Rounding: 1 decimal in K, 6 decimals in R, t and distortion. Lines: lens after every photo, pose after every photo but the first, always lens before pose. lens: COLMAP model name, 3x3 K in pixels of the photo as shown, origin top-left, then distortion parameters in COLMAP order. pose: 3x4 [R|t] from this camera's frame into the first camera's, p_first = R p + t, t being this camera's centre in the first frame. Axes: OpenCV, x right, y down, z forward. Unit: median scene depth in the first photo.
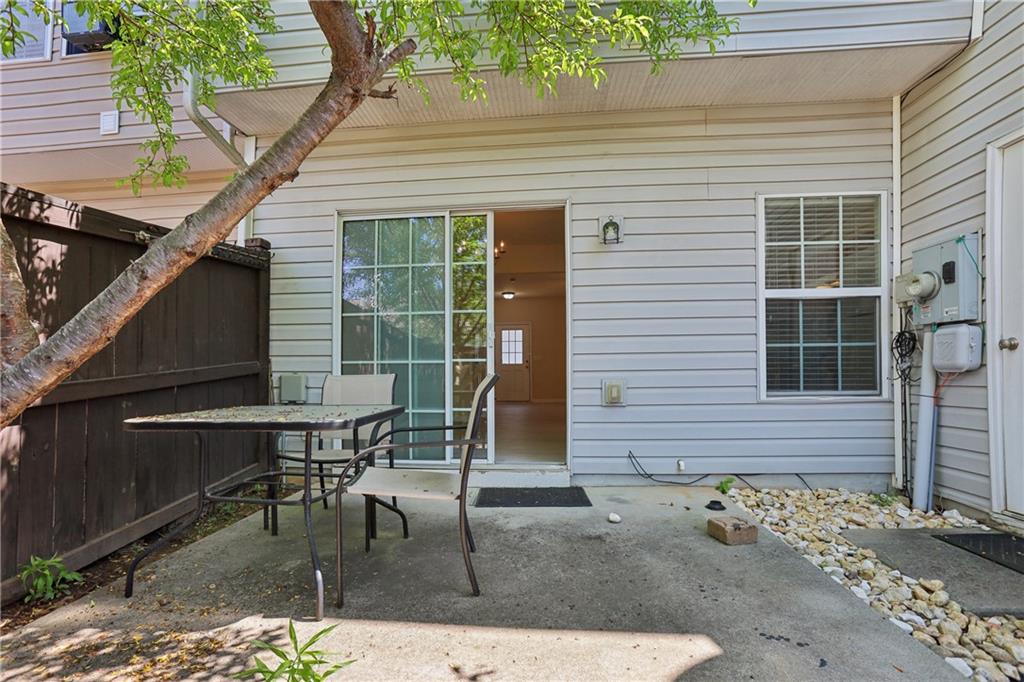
lens RADIAL K [[473.1, 0, 509.2], [0, 473.1, 349.5], [0, 0, 1]] dist [-0.065266, 0.020865]
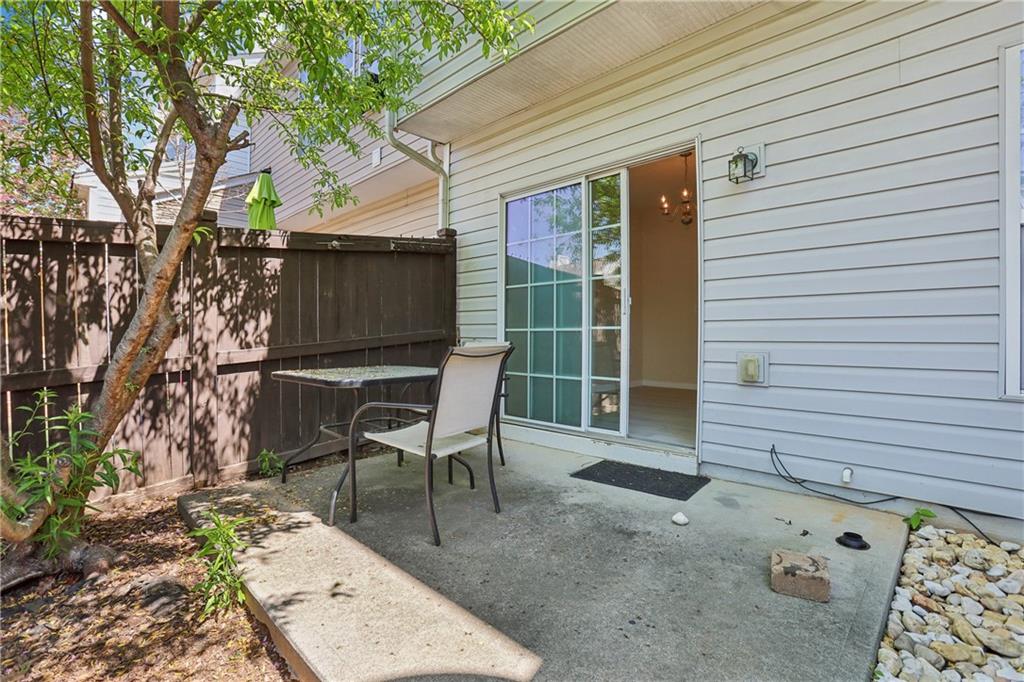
lens RADIAL K [[473.1, 0, 509.8], [0, 473.1, 331.0], [0, 0, 1]] dist [-0.065266, 0.020865]
pose [[0.774529, 0.004321, -0.632524, 0.515146], [0.023588, 0.999084, 0.035709, -0.013181], [0.632099, -0.042578, 0.773717, 0.177828]]
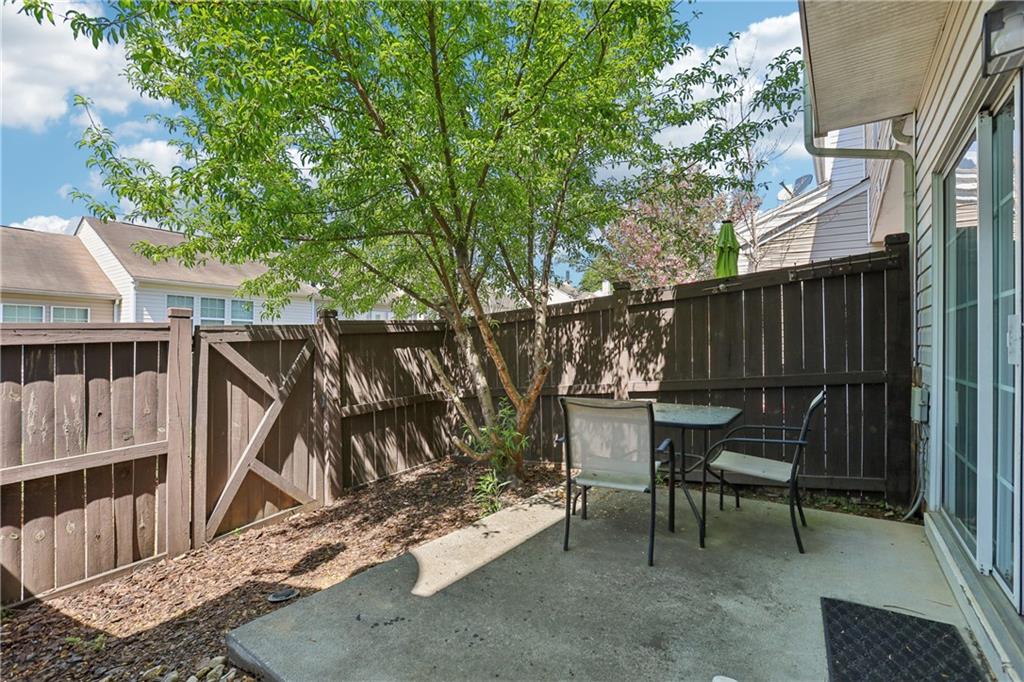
lens RADIAL K [[473.1, 0, 510.6], [0, 473.1, 341.7], [0, 0, 1]] dist [-0.065266, 0.020865]
pose [[-0.508531, 0.001031, -0.861043, 0.837871], [0.046242, 0.998589, -0.026115, -0.055382], [0.859801, -0.053097, -0.507861, 1.083645]]
